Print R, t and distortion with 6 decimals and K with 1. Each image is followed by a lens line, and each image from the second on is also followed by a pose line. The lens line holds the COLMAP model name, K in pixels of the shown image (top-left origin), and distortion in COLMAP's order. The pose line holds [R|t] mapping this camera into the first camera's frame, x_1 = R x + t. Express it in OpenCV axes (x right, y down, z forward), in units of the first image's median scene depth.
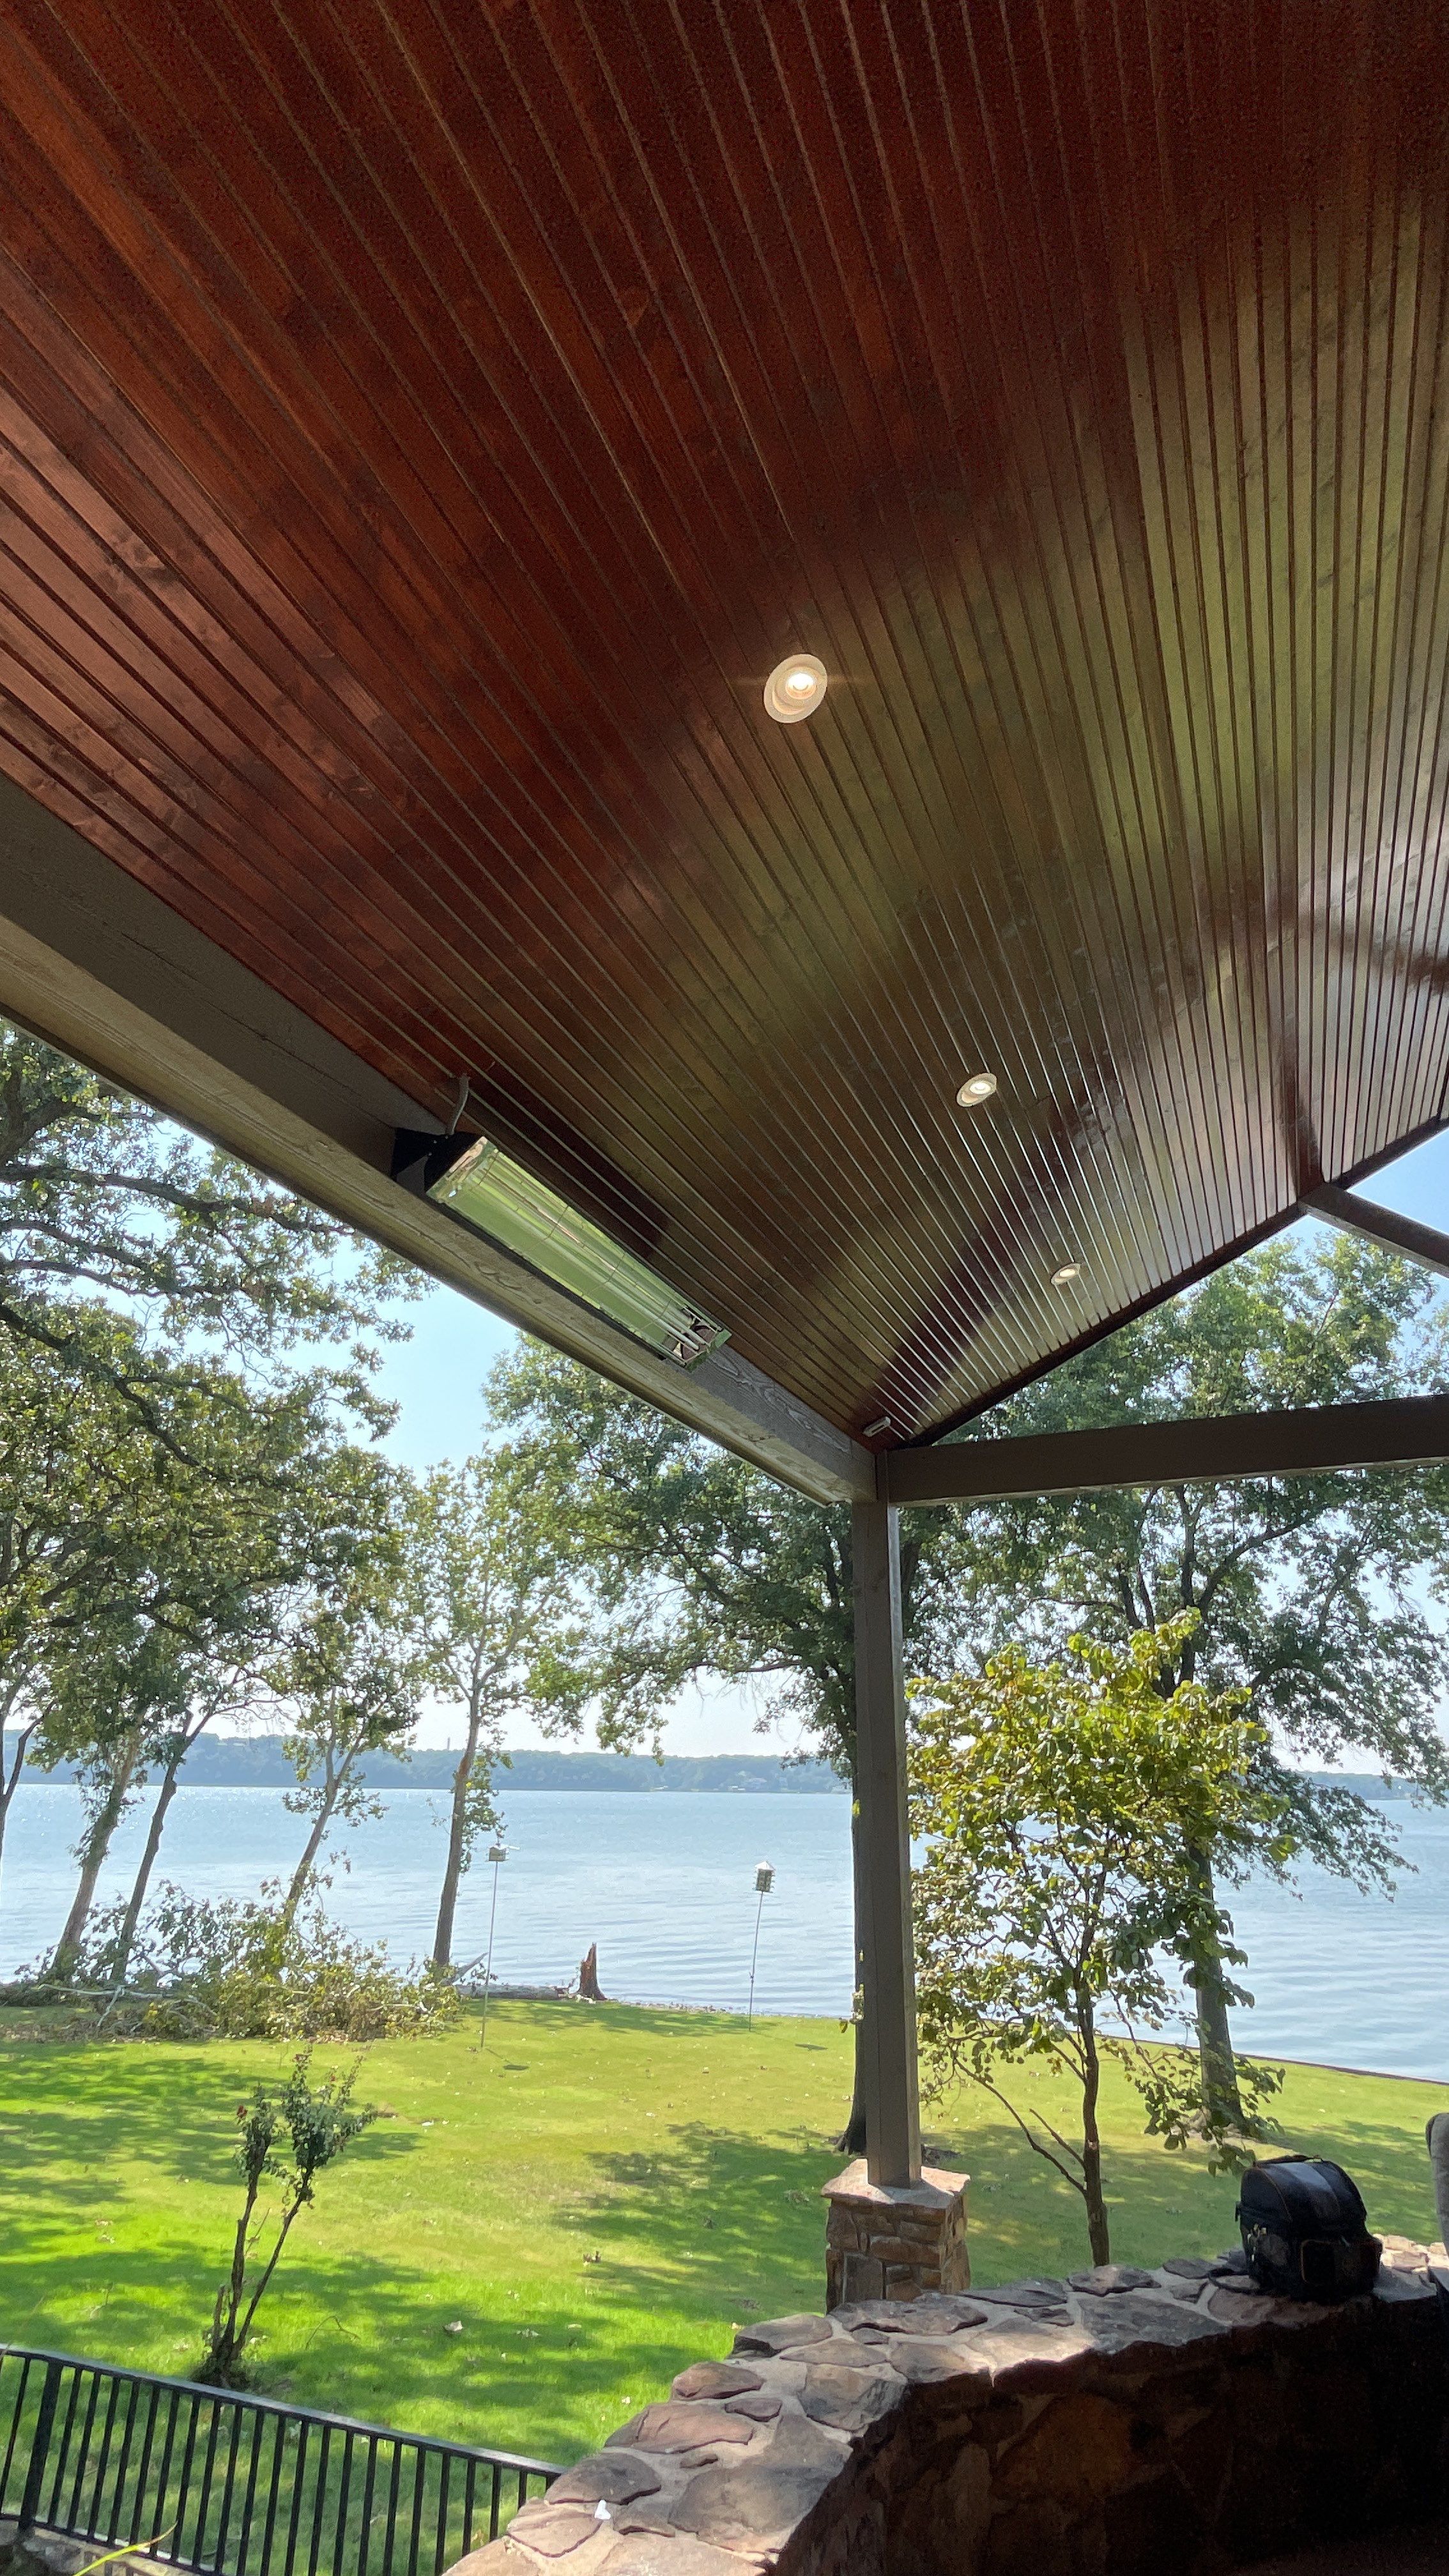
lens RADIAL K [[1210.8, 0, 725.9], [0, 1210.8, 1289.1], [0, 0, 1]] dist [-0.002983, 0.000301]
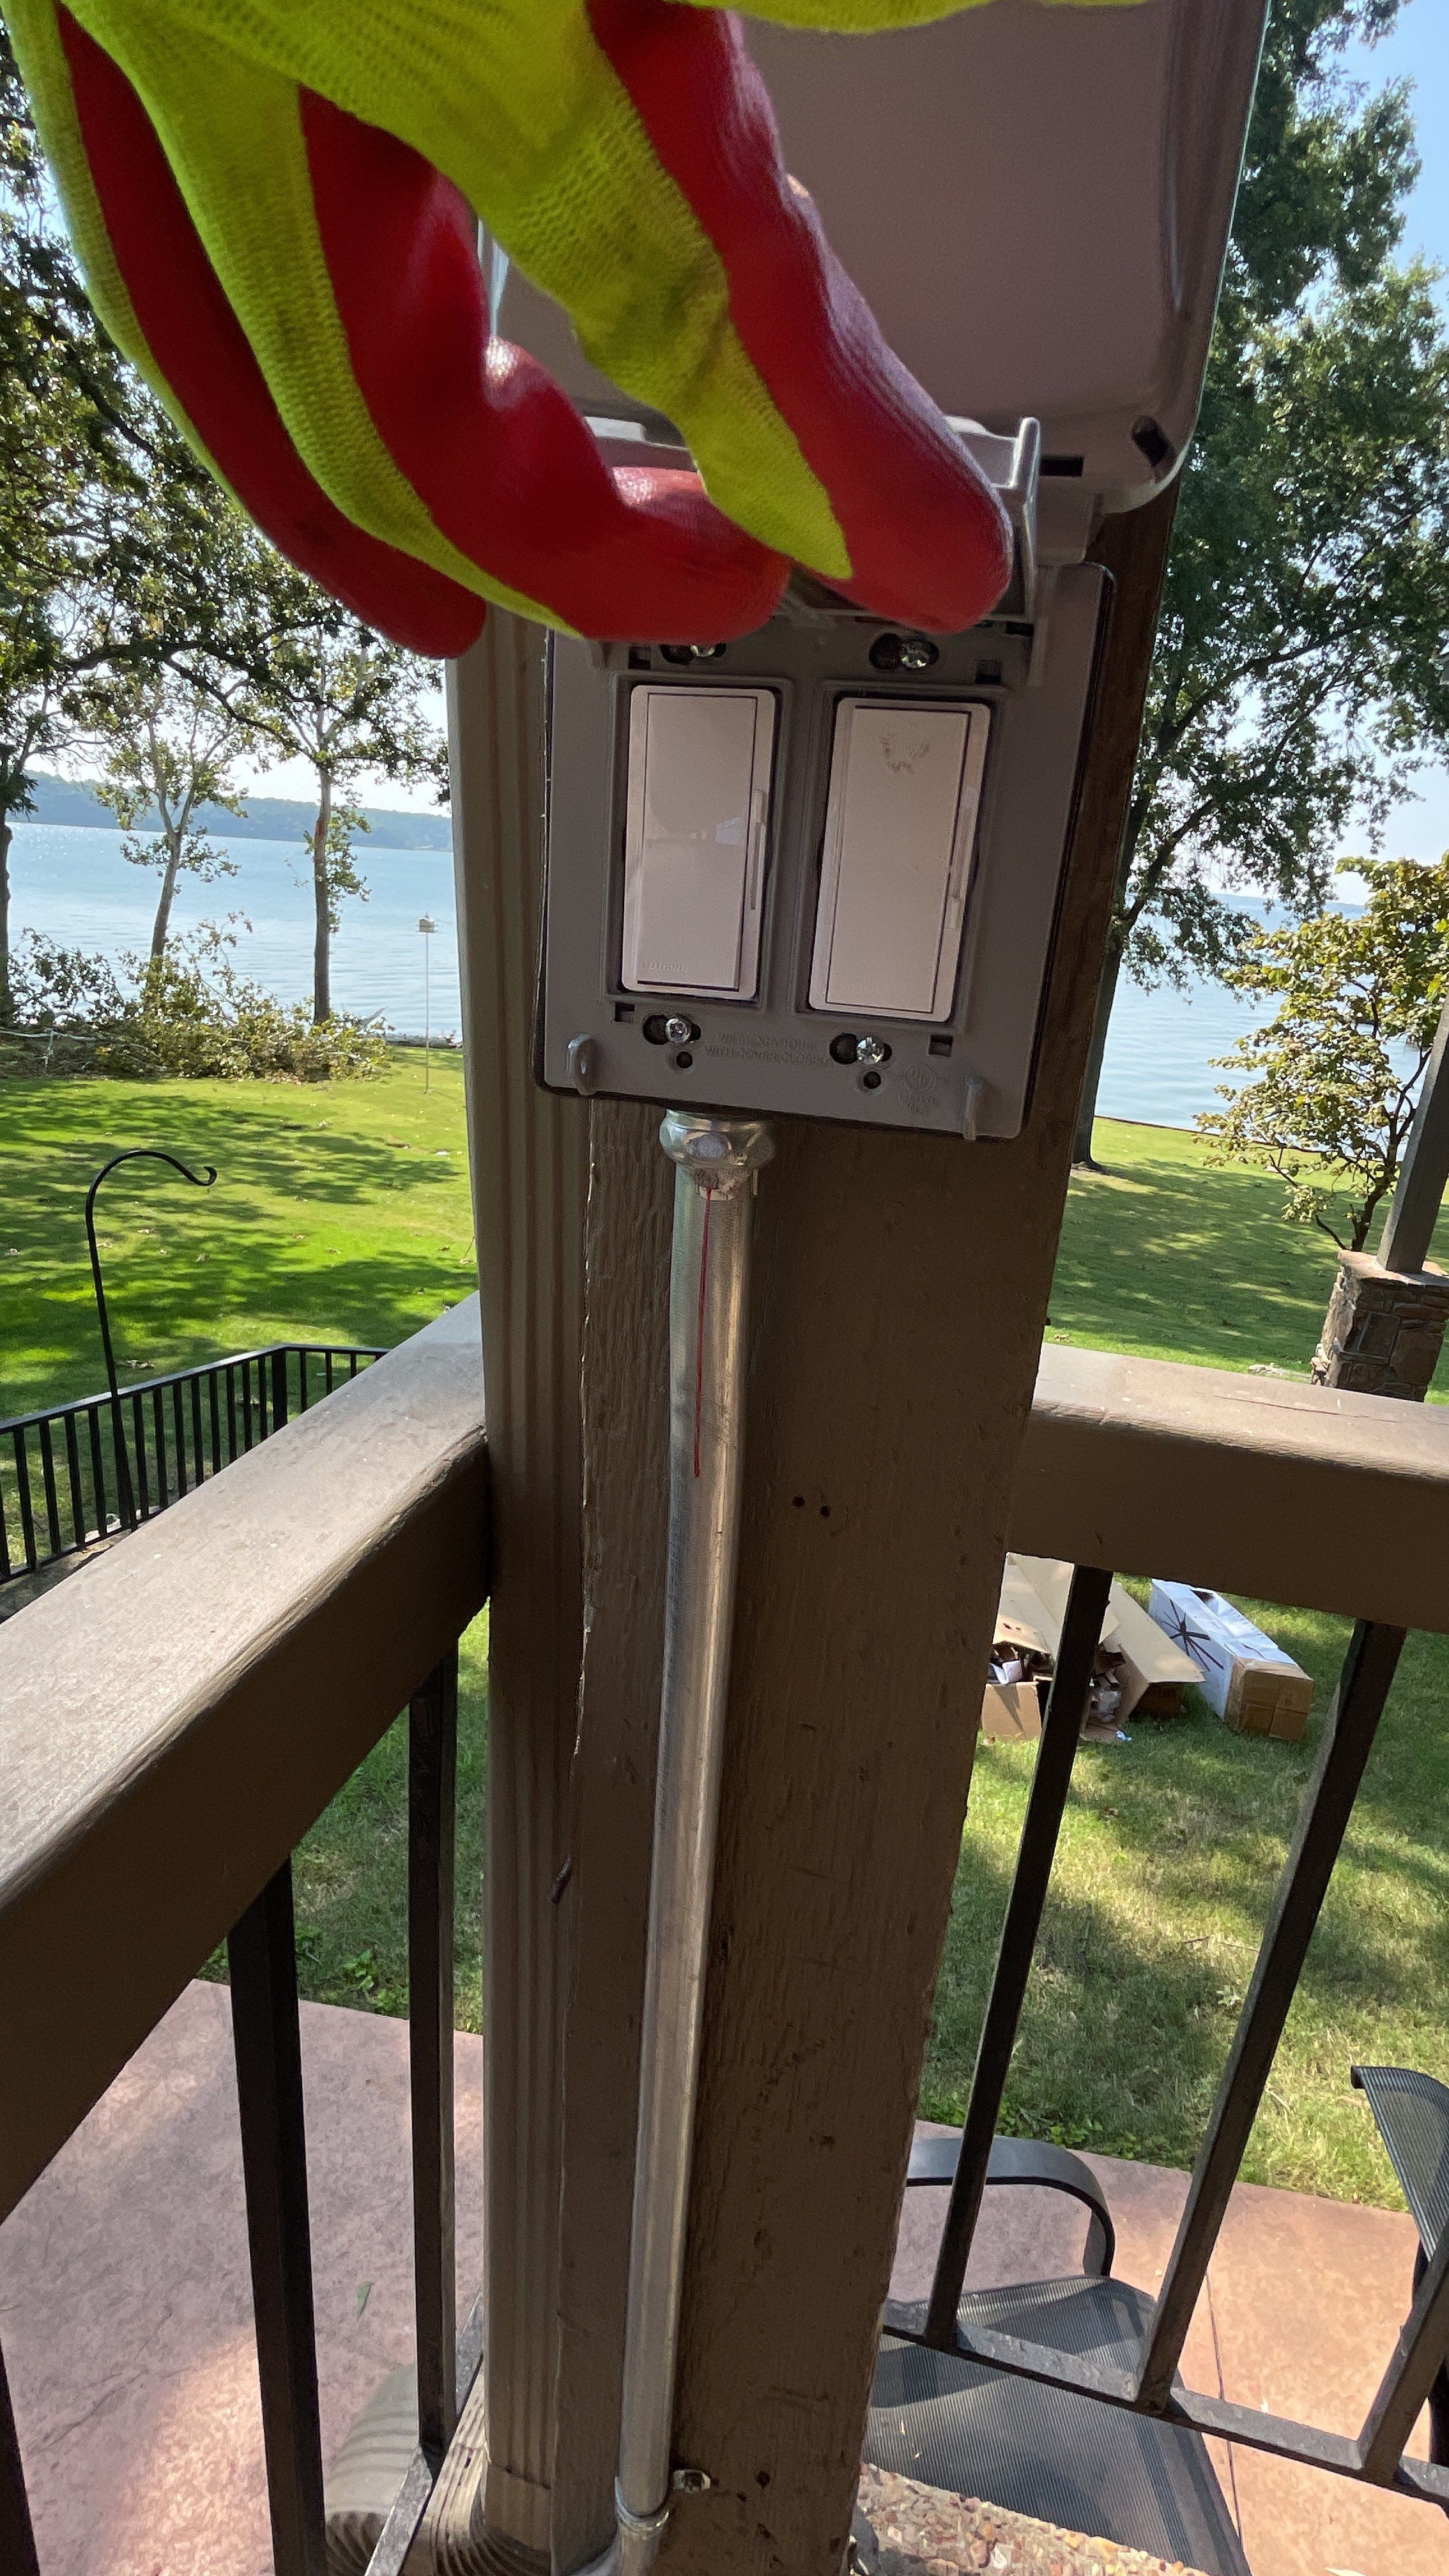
lens RADIAL K [[1210.8, 0, 723.7], [0, 1210.8, 1292.3], [0, 0, 1]] dist [-0.002983, 0.000301]
pose [[0.981263, -0.008730, 0.192476, -0.159470], [-0.122891, 0.741039, 0.660120, -0.004887], [-0.148396, -0.671405, 0.726081, 0.025274]]
